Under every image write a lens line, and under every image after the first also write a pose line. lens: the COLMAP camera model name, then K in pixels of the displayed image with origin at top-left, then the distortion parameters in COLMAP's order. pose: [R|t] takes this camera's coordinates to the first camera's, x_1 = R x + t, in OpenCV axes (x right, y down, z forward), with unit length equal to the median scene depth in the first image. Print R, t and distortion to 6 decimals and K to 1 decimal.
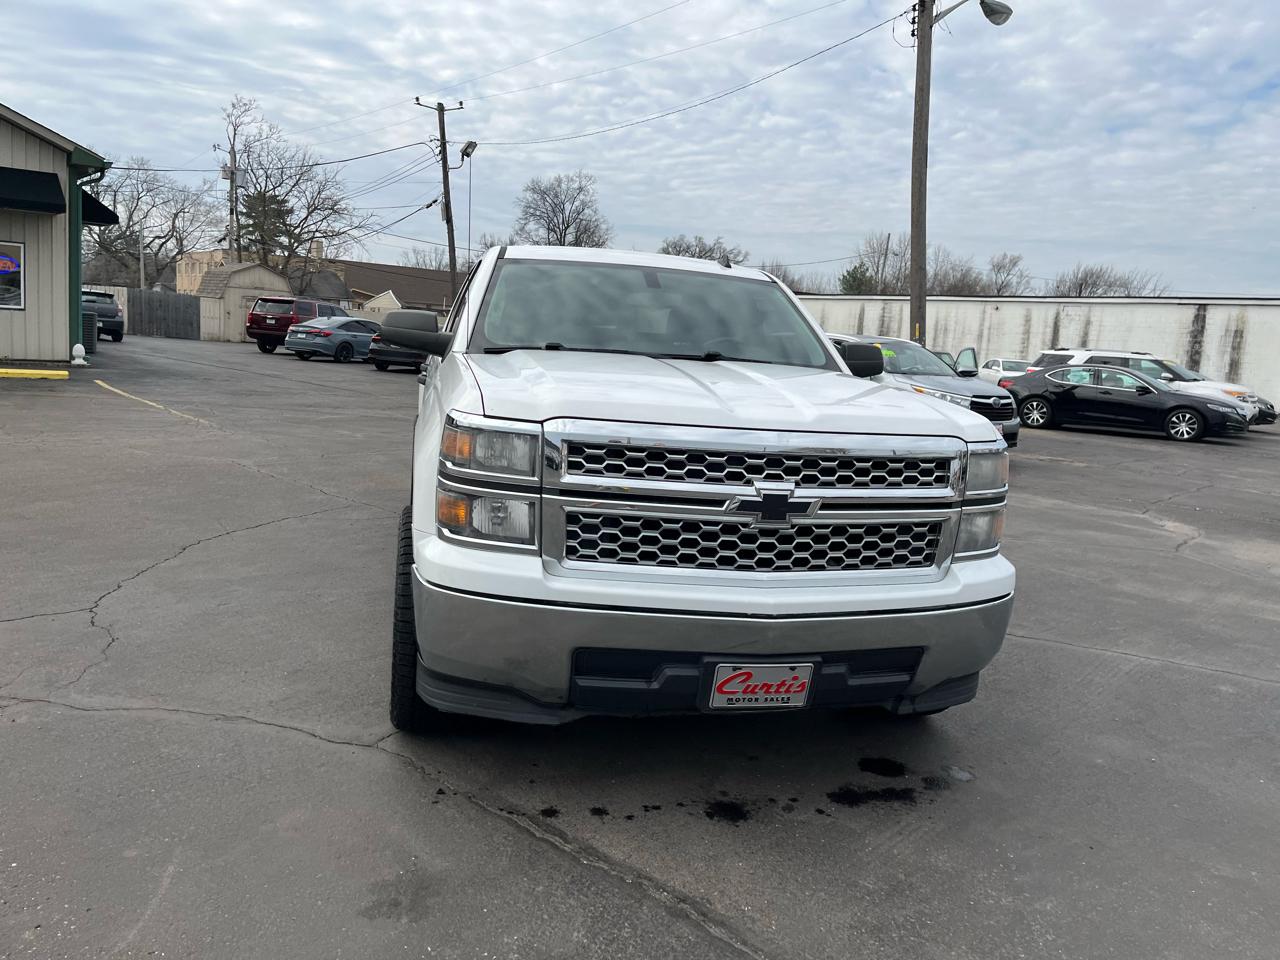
lens RADIAL K [[970.8, 0, 649.8], [0, 970.8, 469.9], [0, 0, 1]] dist [0.071849, -0.090371]
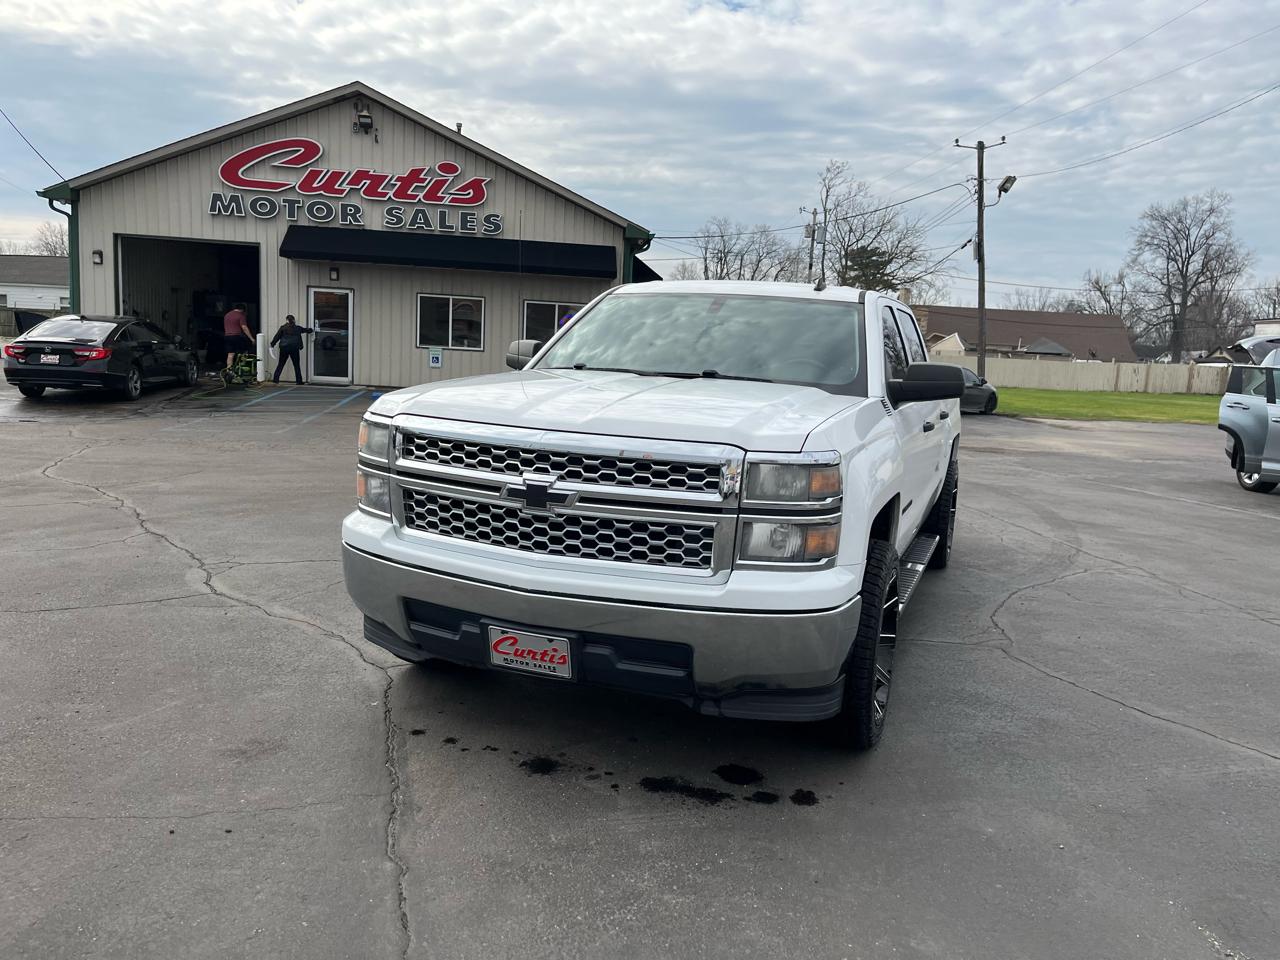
lens RADIAL K [[970.8, 0, 650.3], [0, 970.8, 482.5], [0, 0, 1]] dist [0.071849, -0.090371]
pose [[0.828738, 0.056170, -0.556811, 0.720590], [-0.073903, 0.997221, -0.009396, 0.019011], [0.554736, 0.048937, 0.830586, 0.097638]]
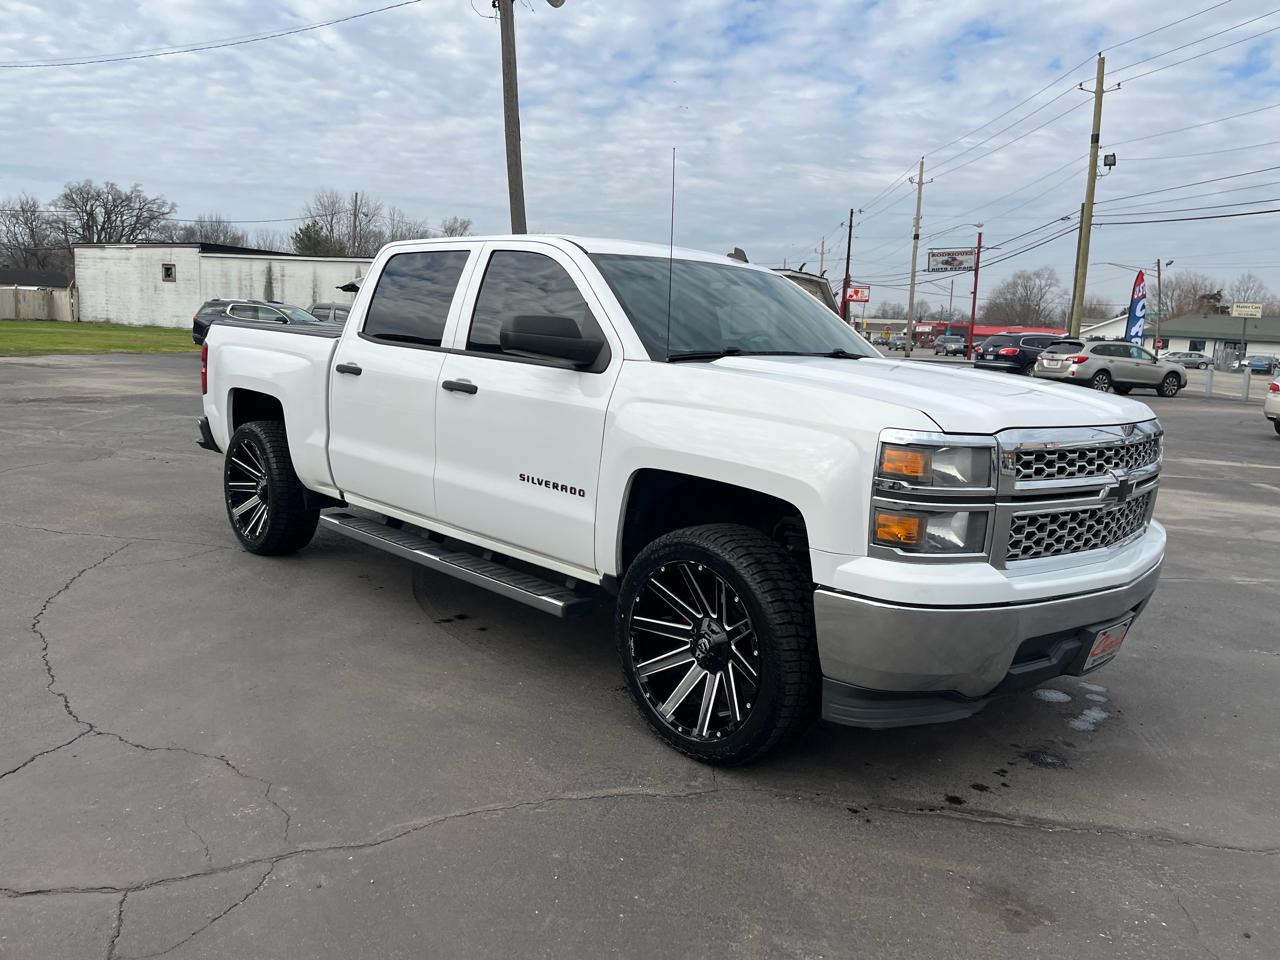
lens RADIAL K [[970.8, 0, 649.3], [0, 970.8, 472.8], [0, 0, 1]] dist [0.071849, -0.090371]
pose [[0.852500, -0.100864, 0.512903, -0.783482], [0.079250, 0.994804, 0.063909, -0.084412], [-0.516684, -0.013835, 0.856064, 0.234034]]
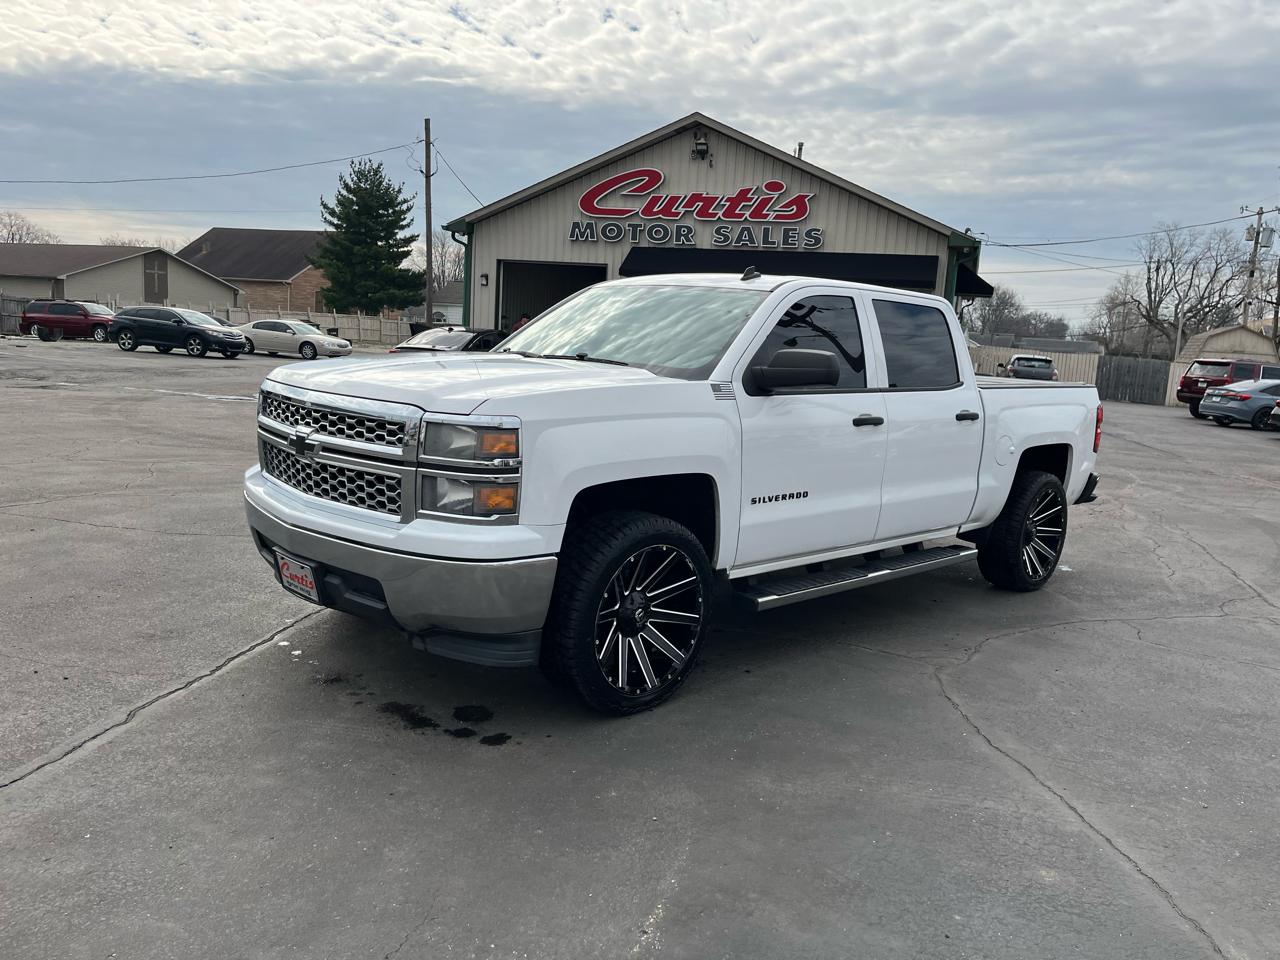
lens RADIAL K [[970.8, 0, 651.3], [0, 970.8, 476.3], [0, 0, 1]] dist [0.071849, -0.090371]
pose [[0.528012, 0.085833, -0.844888, 1.275452], [-0.142178, 0.989772, 0.011698, -0.003598], [0.837251, 0.113948, 0.534815, 0.558430]]
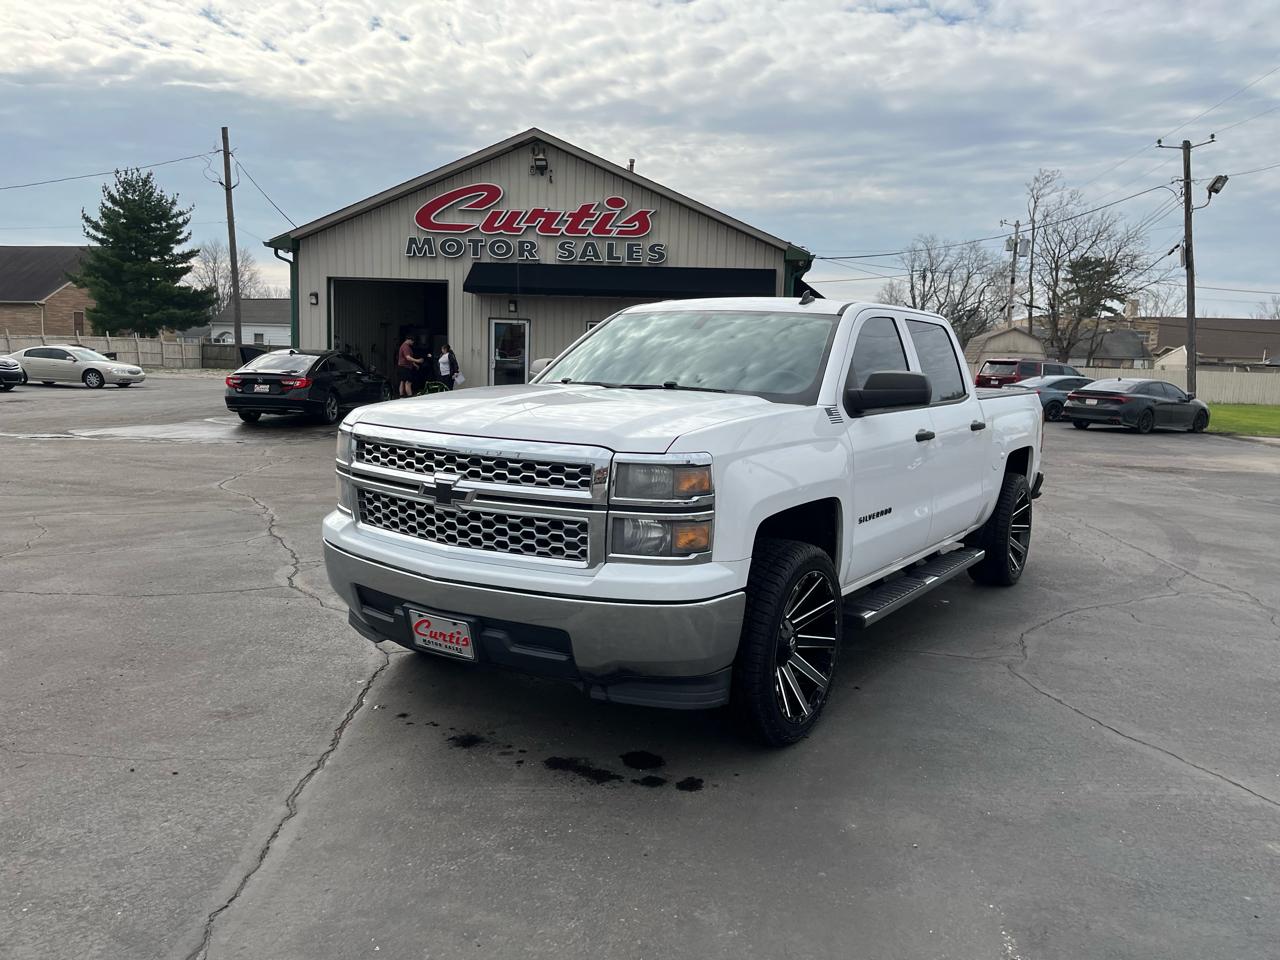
lens RADIAL K [[970.8, 0, 651.8], [0, 970.8, 468.0], [0, 0, 1]] dist [0.071849, -0.090371]
pose [[0.693357, 0.035760, -0.719706, 1.018453], [-0.083948, 0.995976, -0.031388, 0.018583], [0.715688, 0.082181, 0.693569, 0.246903]]
